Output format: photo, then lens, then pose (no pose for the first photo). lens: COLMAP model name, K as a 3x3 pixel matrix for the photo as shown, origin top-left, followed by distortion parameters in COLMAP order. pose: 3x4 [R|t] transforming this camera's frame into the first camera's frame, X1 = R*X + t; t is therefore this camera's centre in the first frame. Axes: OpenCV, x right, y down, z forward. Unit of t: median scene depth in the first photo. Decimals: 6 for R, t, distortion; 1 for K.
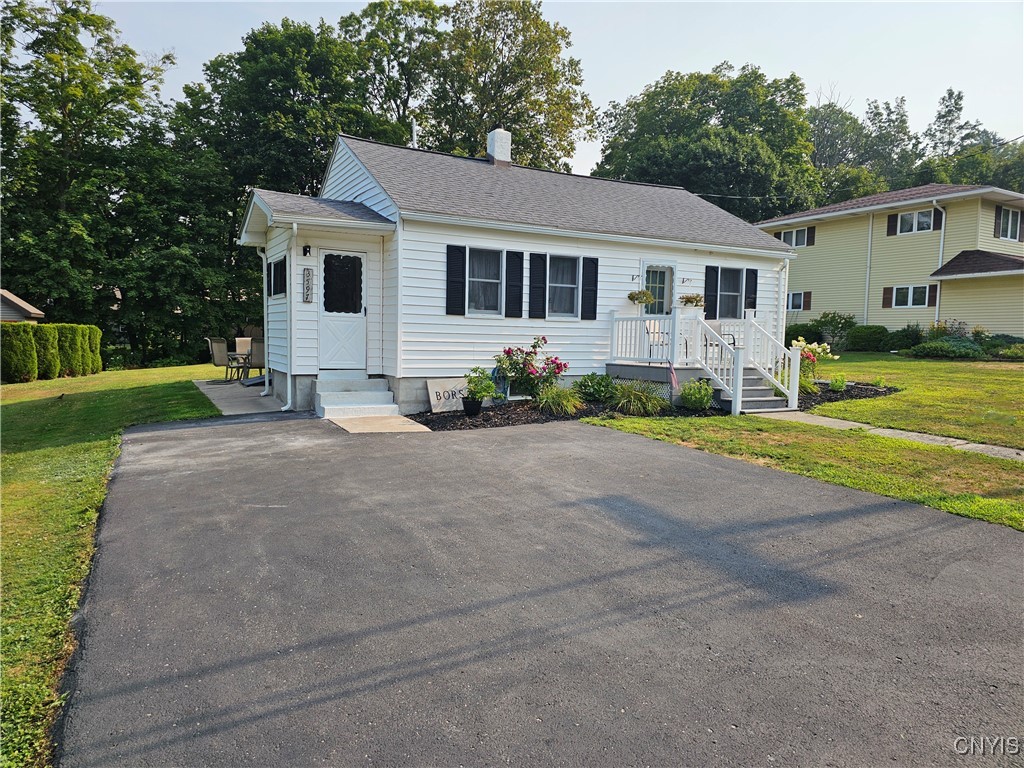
lens RADIAL K [[679.2, 0, 510.5], [0, 679.2, 384.5], [0, 0, 1]] dist [0.050957, -0.031250]
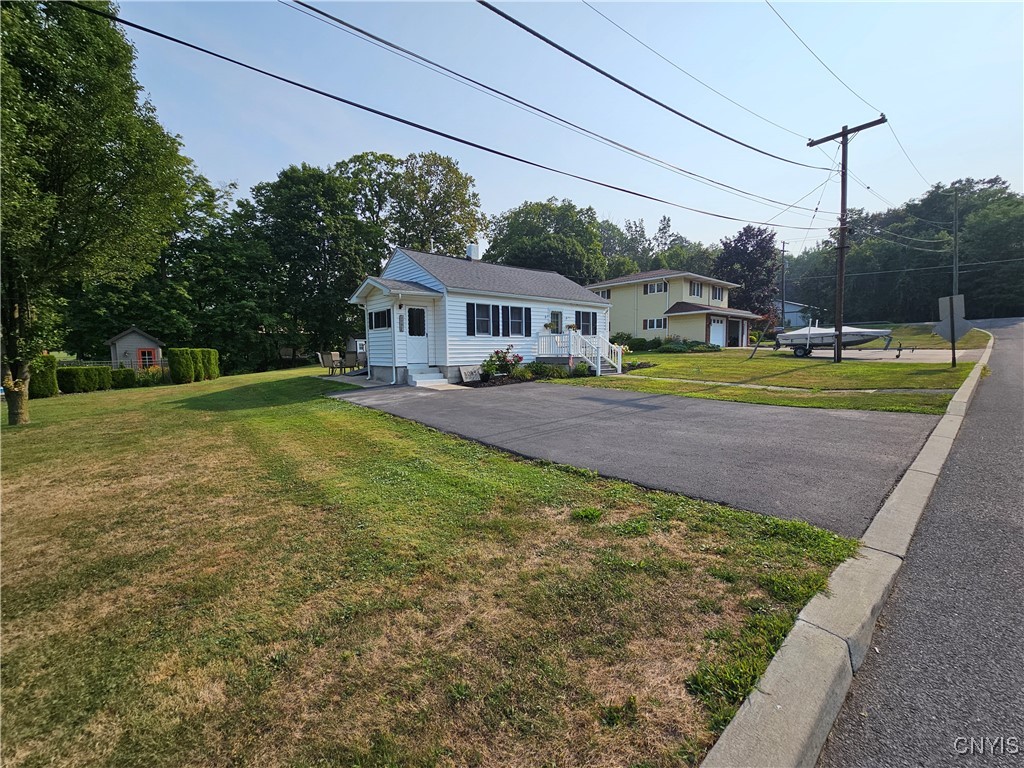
lens RADIAL K [[414.4, 0, 512.9], [0, 414.4, 382.4], [0, 0, 1]] dist [0.000252, 0.001030]
pose [[0.977814, -0.045782, 0.204412, -0.075731], [0.044574, 0.998951, 0.010513, 0.011989], [-0.204679, -0.001168, 0.978828, -0.098823]]
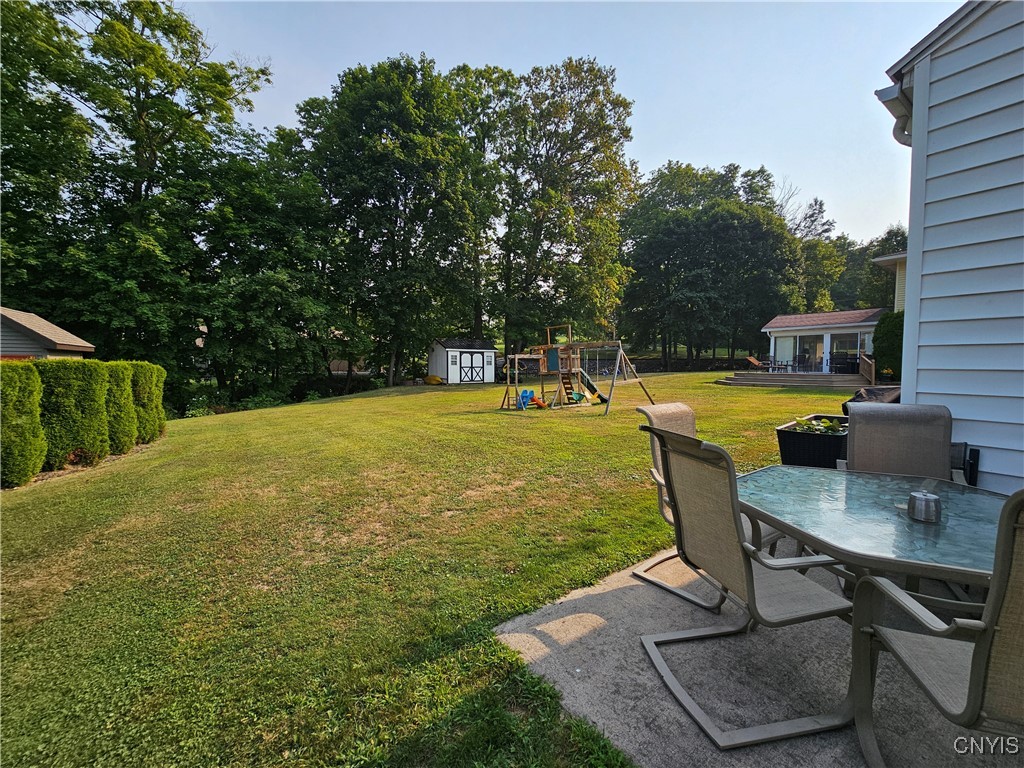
lens RADIAL K [[414.4, 0, 513.2], [0, 414.4, 383.1], [0, 0, 1]] dist [0.000252, 0.001030]
pose [[0.994078, -0.011675, 0.108037, -0.243580], [0.014735, 0.999511, -0.027572, -0.039261], [-0.107663, 0.029001, 0.993764, 0.453241]]
